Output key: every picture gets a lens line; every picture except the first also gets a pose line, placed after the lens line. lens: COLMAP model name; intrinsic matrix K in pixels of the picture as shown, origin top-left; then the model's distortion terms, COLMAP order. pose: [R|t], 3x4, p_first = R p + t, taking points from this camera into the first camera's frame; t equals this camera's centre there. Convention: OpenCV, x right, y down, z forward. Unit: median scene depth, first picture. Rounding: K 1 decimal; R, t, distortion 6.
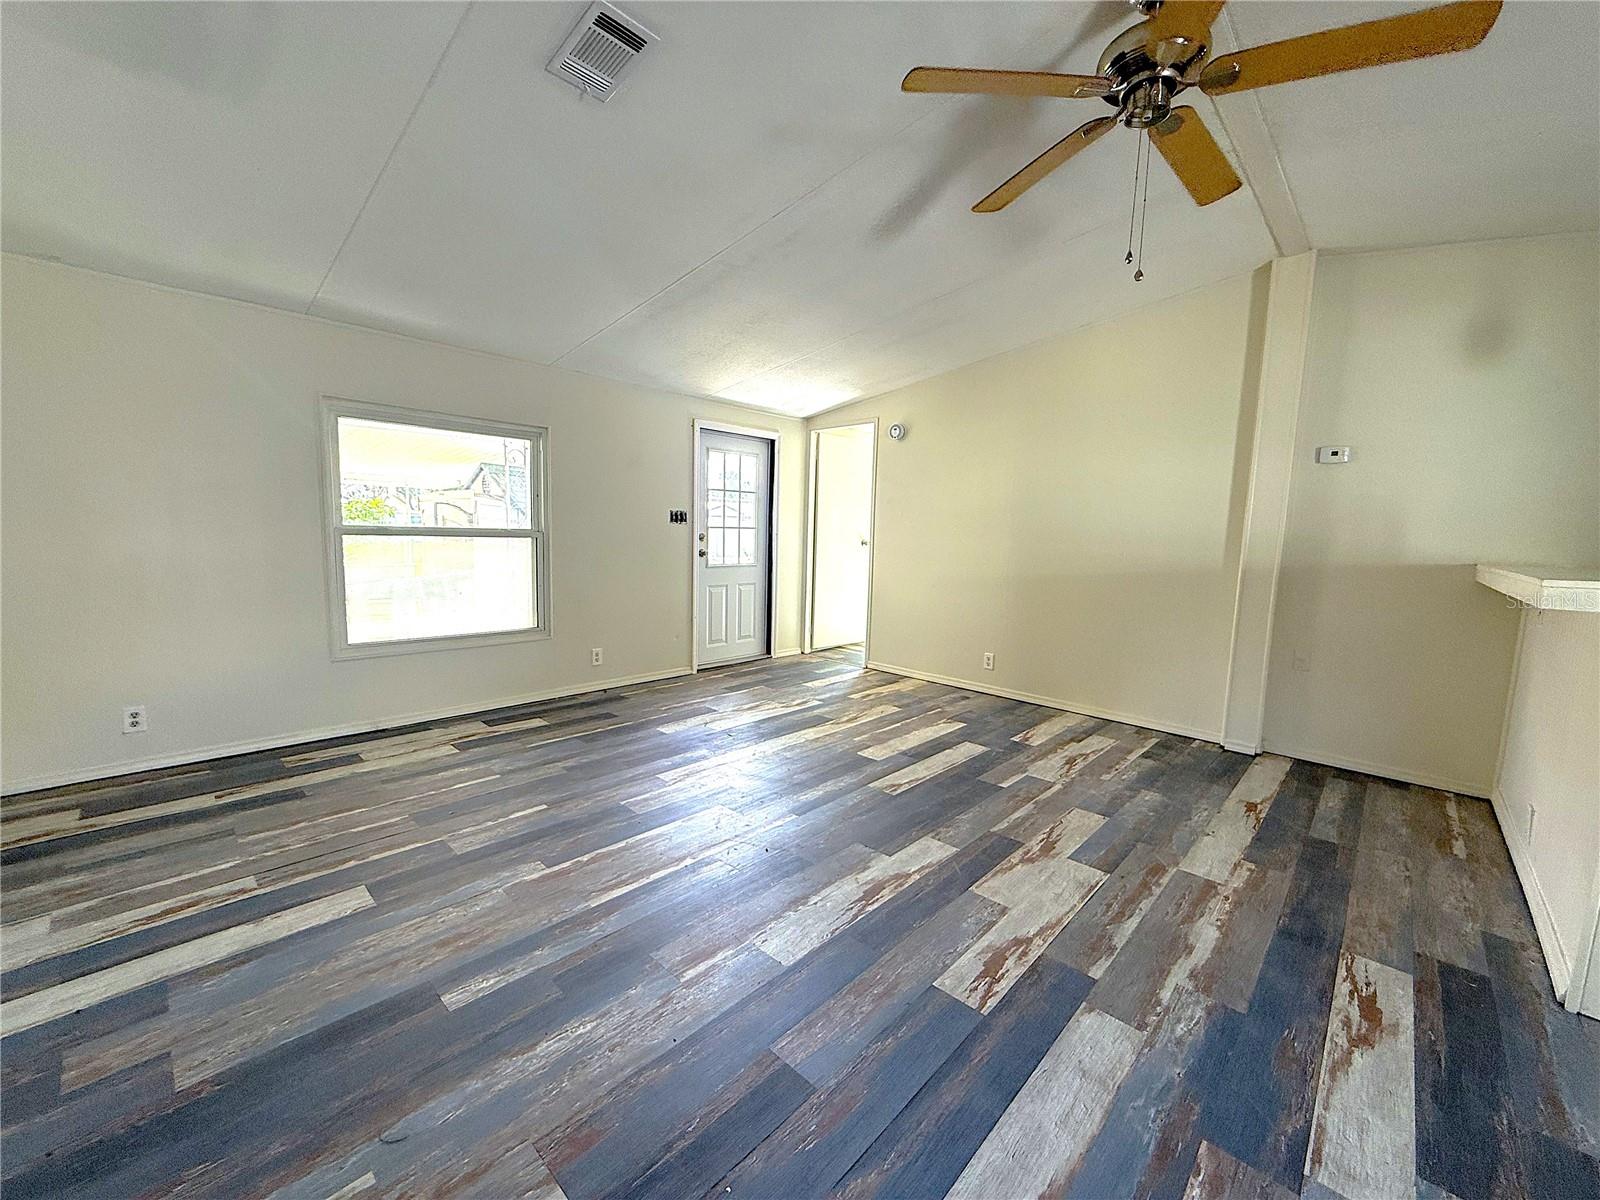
lens RADIAL K [[642.5, 0, 807.2], [0, 642.5, 601.6], [0, 0, 1]] dist [0.001988, 0.000035]
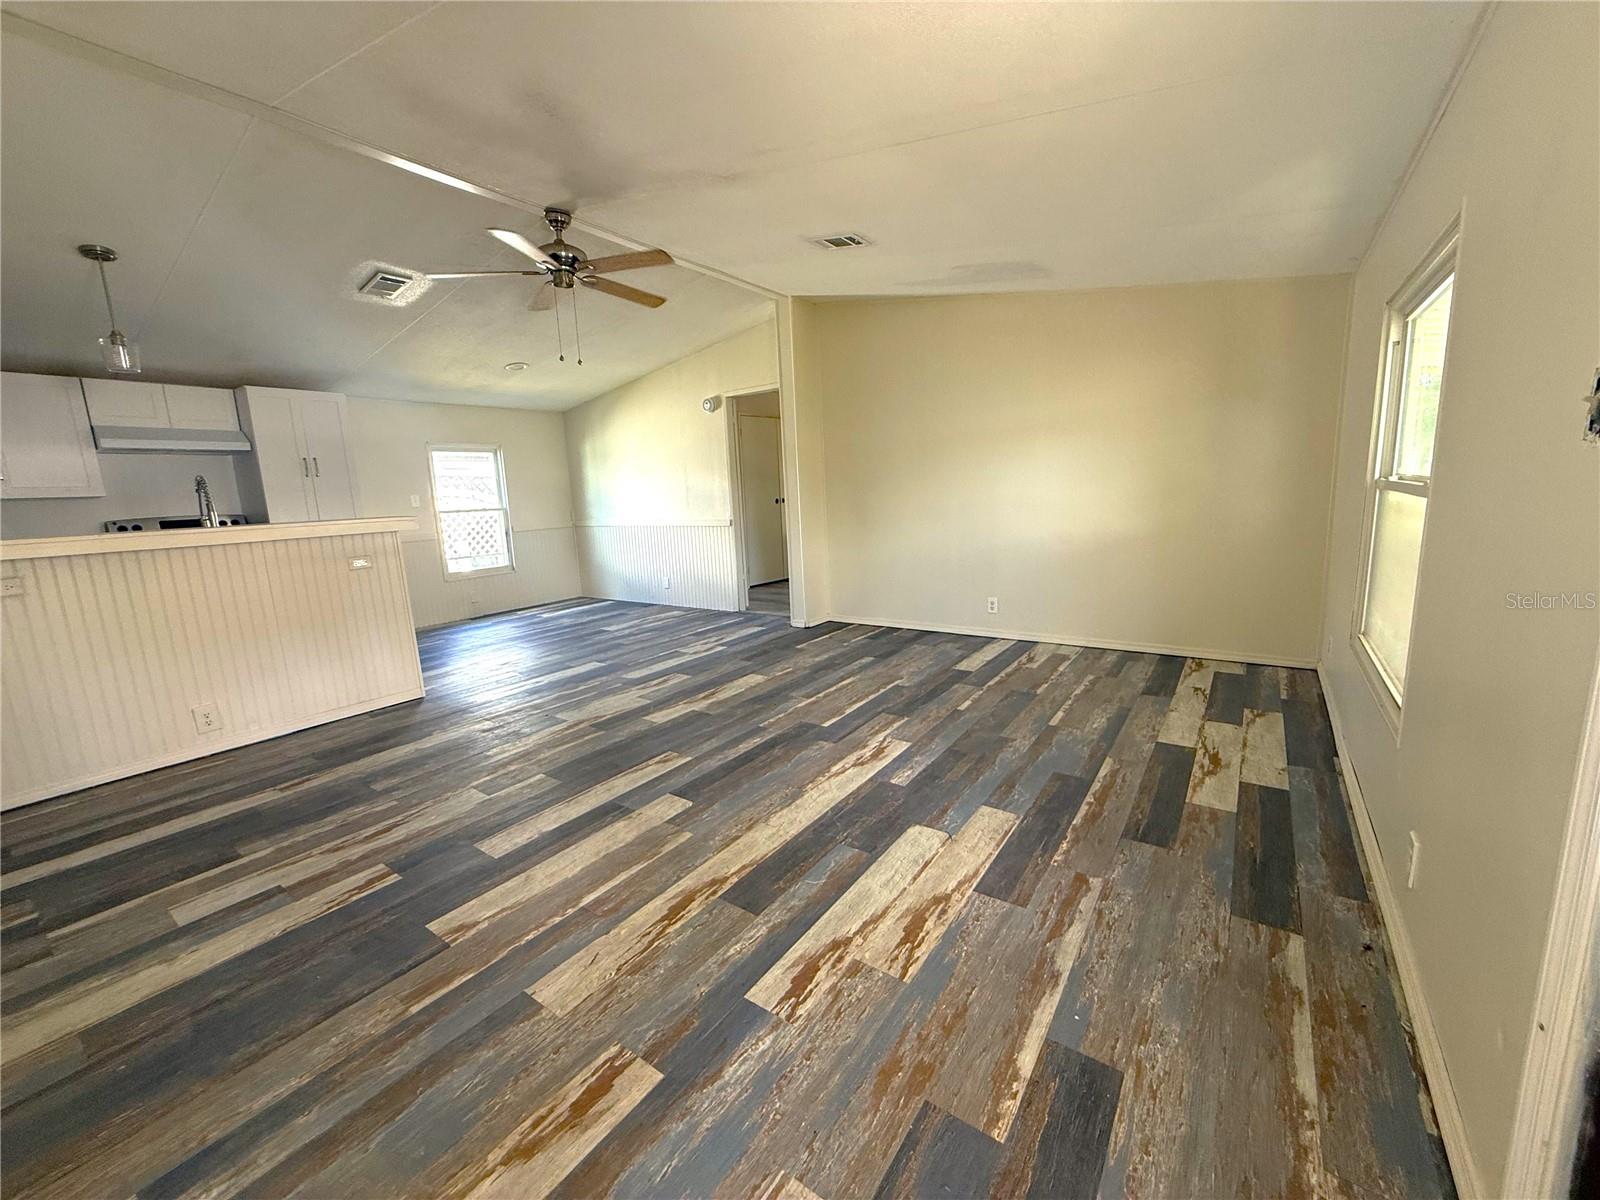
lens RADIAL K [[642.5, 0, 807.2], [0, 642.5, 601.6], [0, 0, 1]] dist [0.001988, 0.000035]
pose [[-0.990025, 0.037763, -0.135736, 0.042357], [-0.001893, 0.959757, 0.280825, -0.196538], [0.140878, 0.278281, -0.950112, 1.743459]]
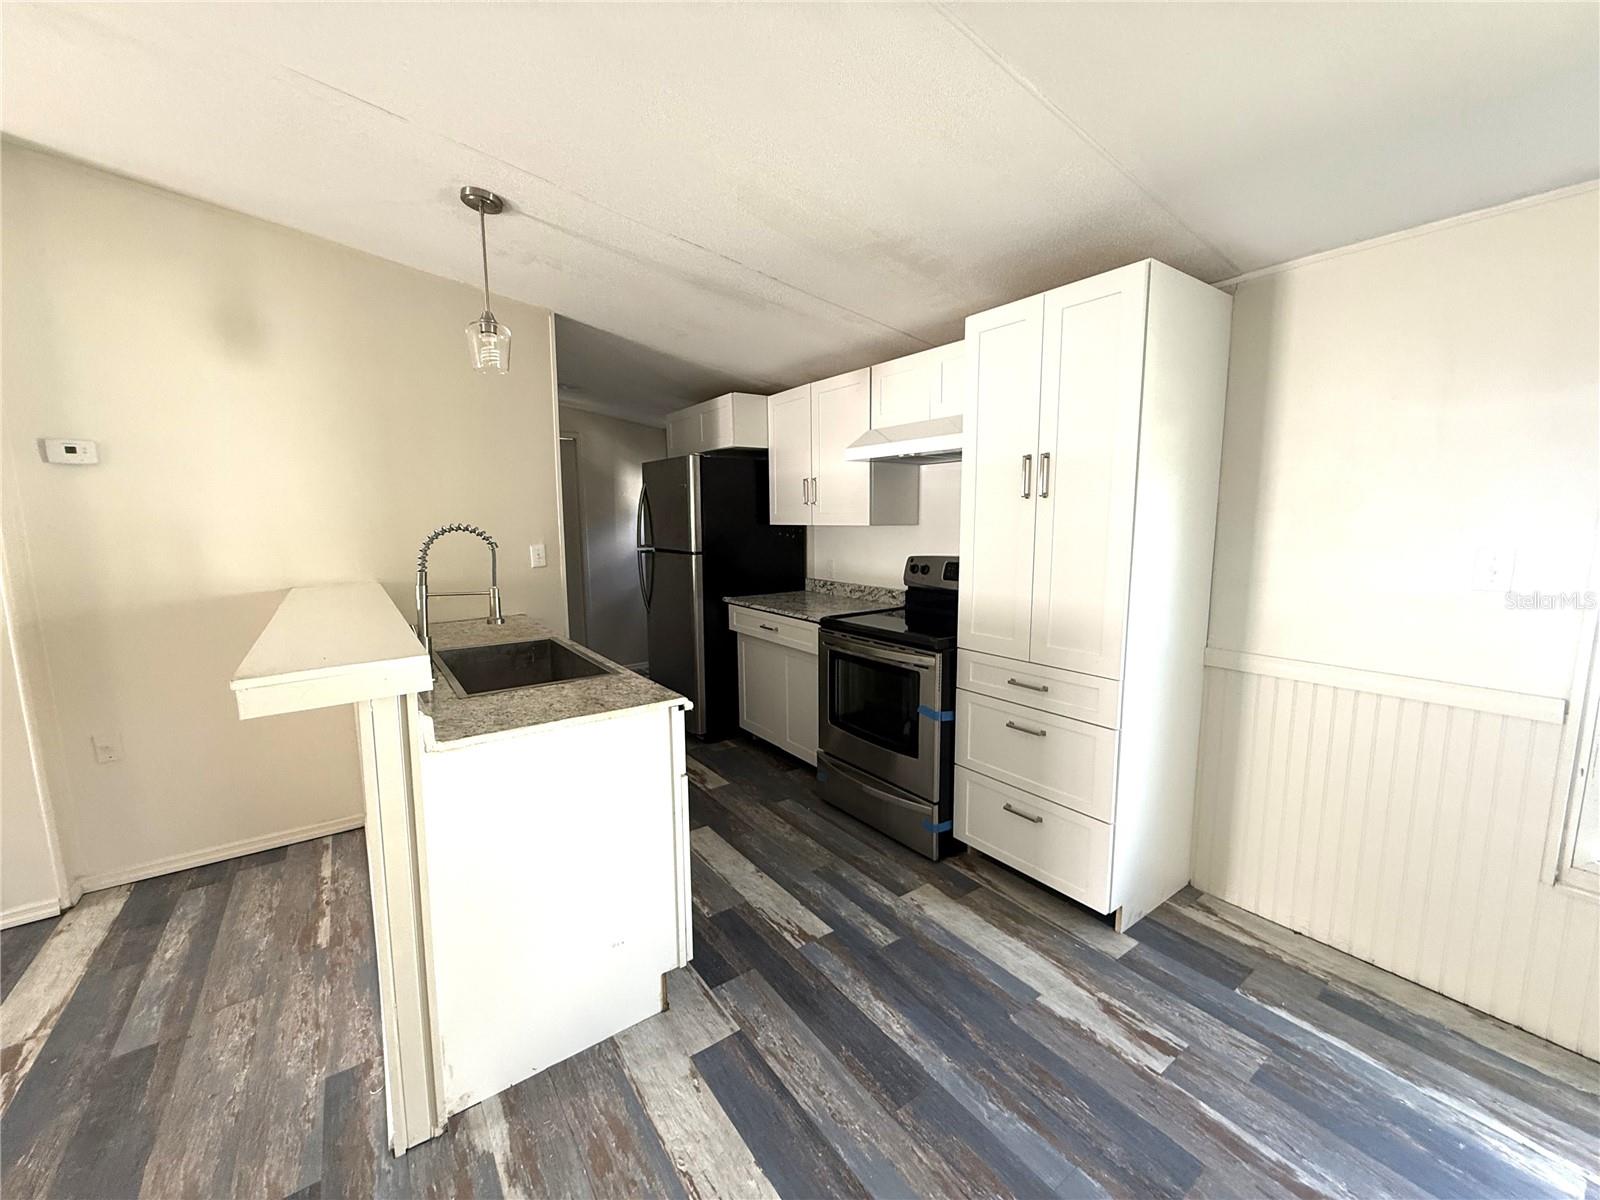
lens RADIAL K [[637.8, 0, 800.0], [0, 637.8, 600.0], [0, 0, 1]] dist [0.003350, 0.000265]
pose [[0.198832, -0.166382, 0.965807, 0.302276], [0.133472, 0.980899, 0.141504, -0.069157], [-0.970902, 0.100772, 0.217241, 0.117790]]
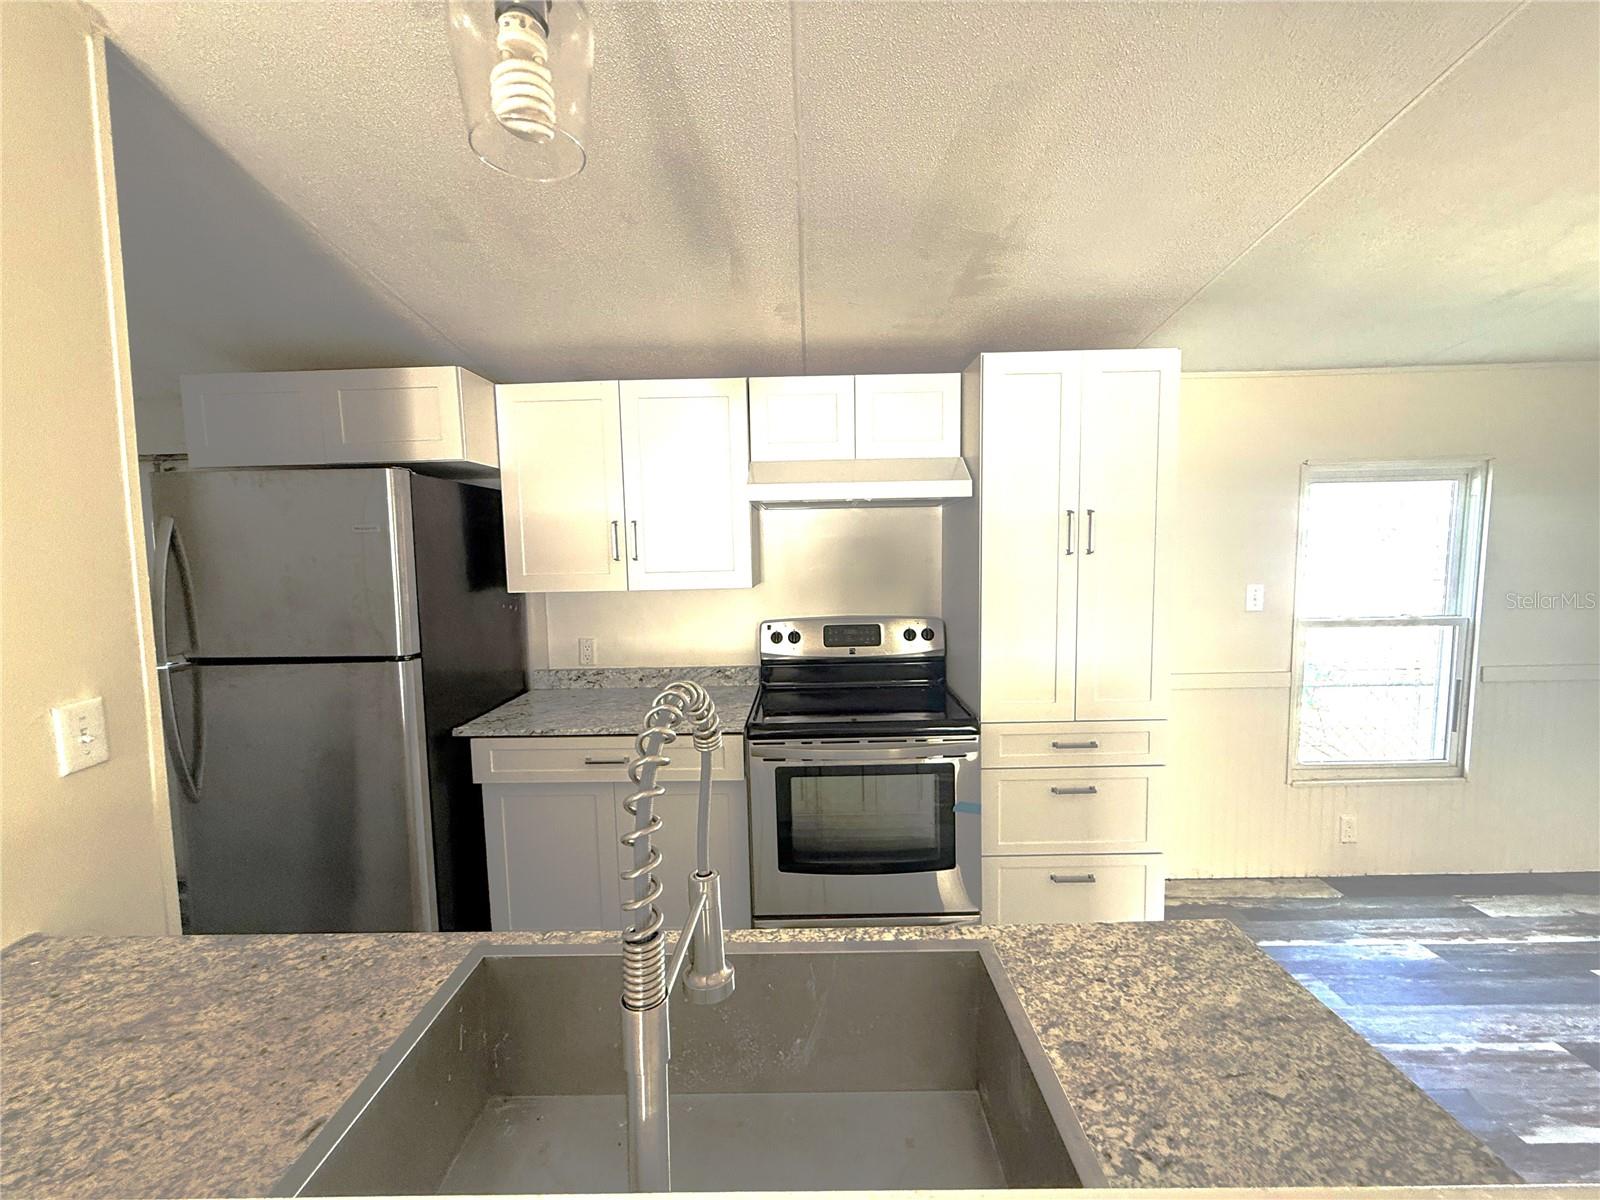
lens RADIAL K [[637.8, 0, 800.0], [0, 637.8, 600.0], [0, 0, 1]] dist [0.003350, 0.000265]
pose [[-0.675648, -0.084696, 0.732343, 0.715066], [0.084039, 0.978055, 0.190647, -0.149118], [-0.732418, 0.190355, -0.653703, 0.654116]]
